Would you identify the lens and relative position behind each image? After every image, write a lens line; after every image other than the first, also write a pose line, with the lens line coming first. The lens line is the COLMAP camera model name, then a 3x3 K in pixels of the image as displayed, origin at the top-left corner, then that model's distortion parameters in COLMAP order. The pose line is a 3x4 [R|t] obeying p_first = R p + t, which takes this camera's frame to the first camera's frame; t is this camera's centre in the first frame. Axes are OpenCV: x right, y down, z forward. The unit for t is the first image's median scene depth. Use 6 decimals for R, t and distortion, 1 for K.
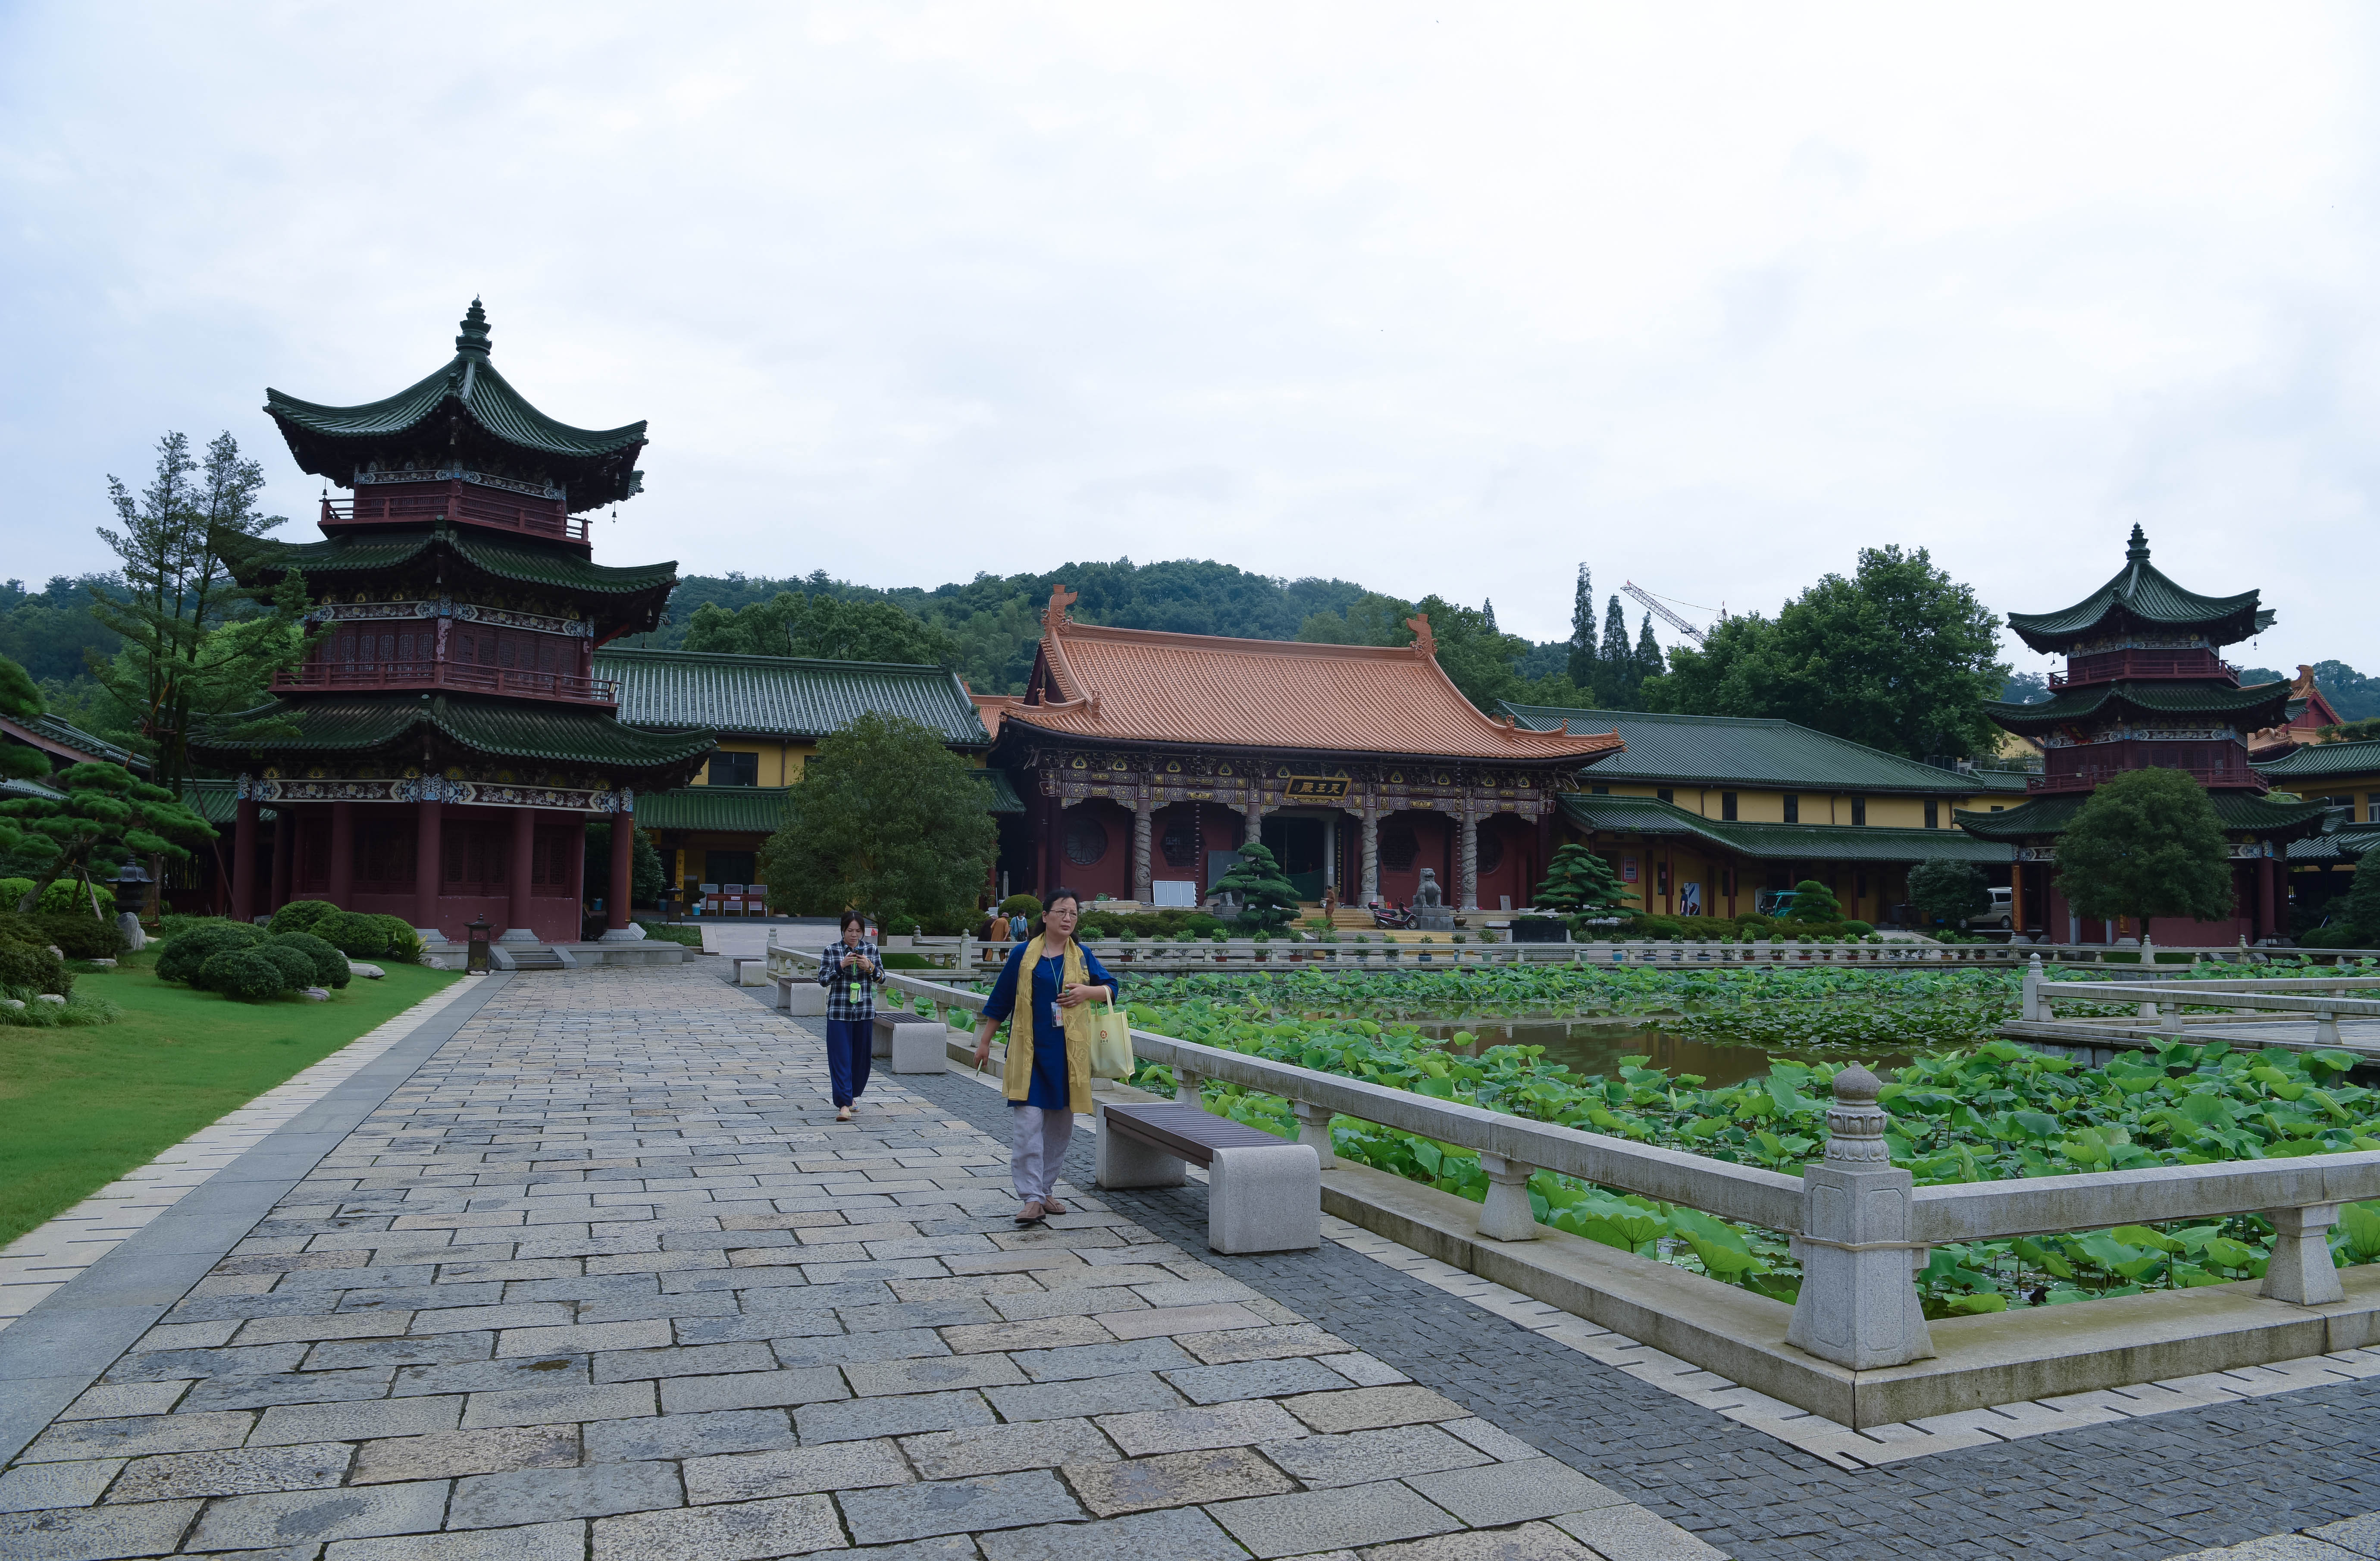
lens RADIAL K [[1634.4, 0, 1190.0], [0, 1634.4, 780.5], [0, 0, 1]] dist [-0.064145, -0.000136]
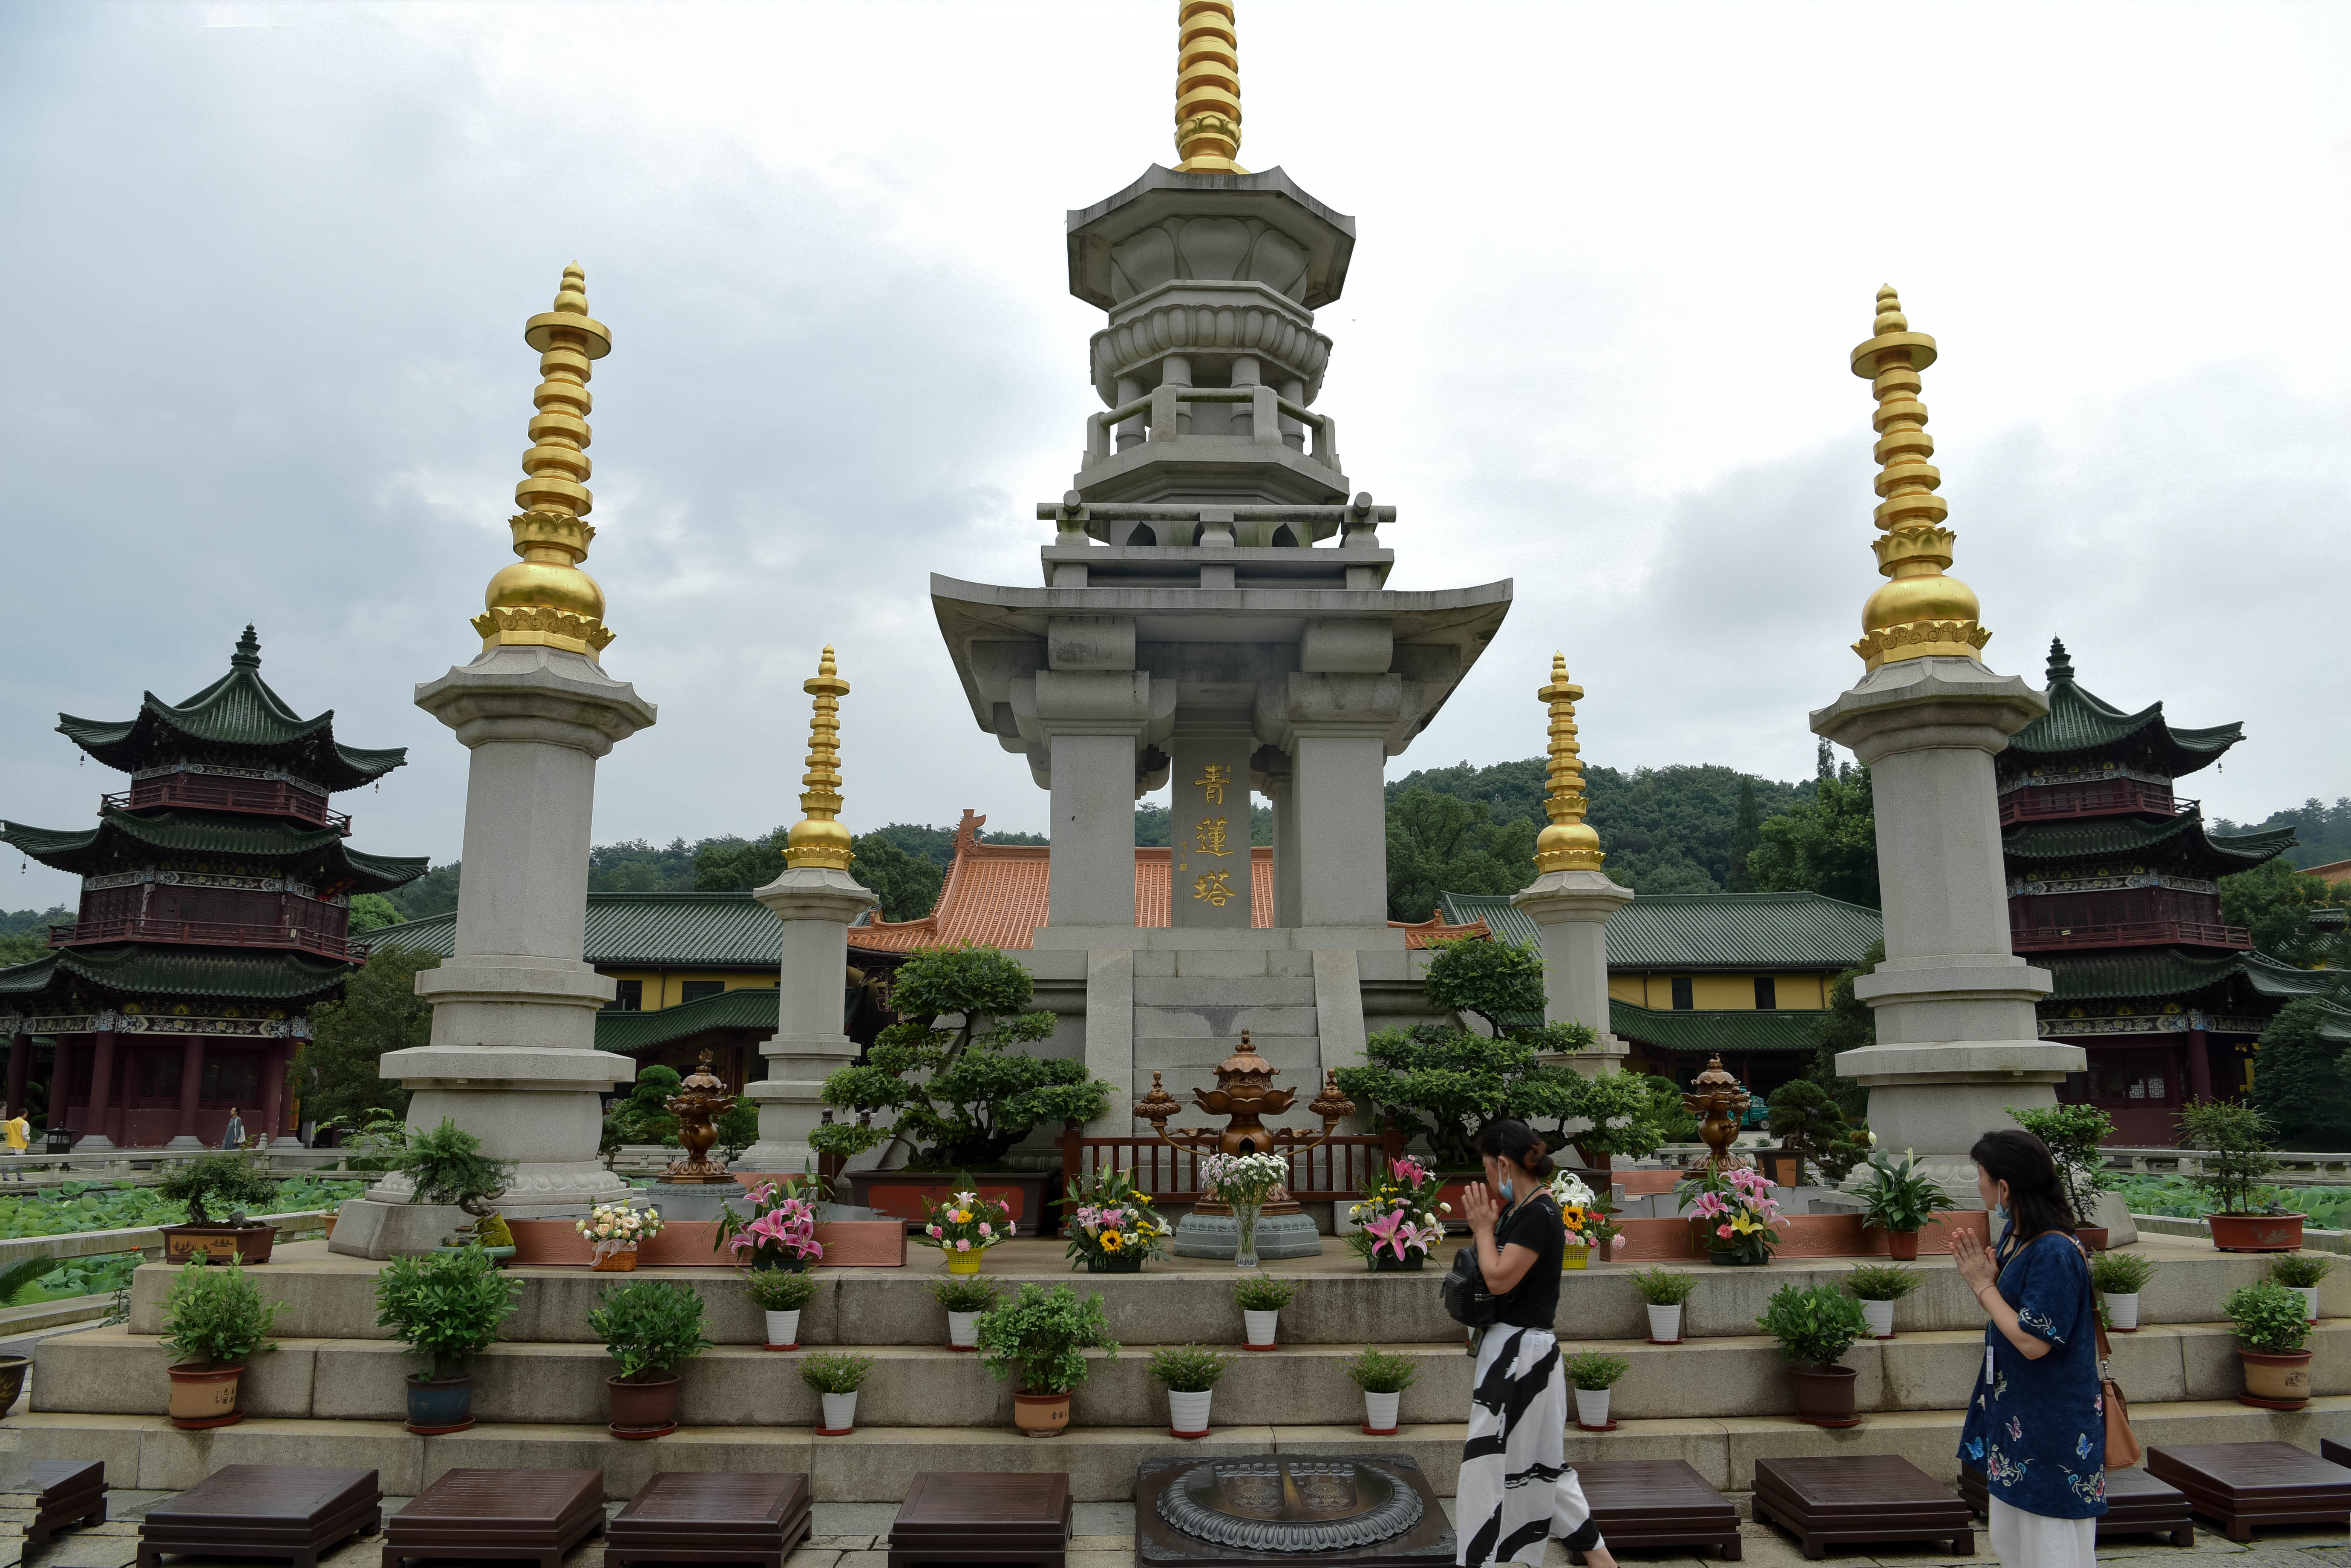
lens RADIAL K [[1605.8, 0, 1175.5], [0, 1605.8, 784.0], [0, 0, 1]] dist [-0.058637, 0.001870]
pose [[0.943876, -0.080609, -0.320312, 0.643527], [0.038946, 0.990159, -0.134420, 0.016181], [0.327995, 0.114401, 0.937727, 0.107287]]
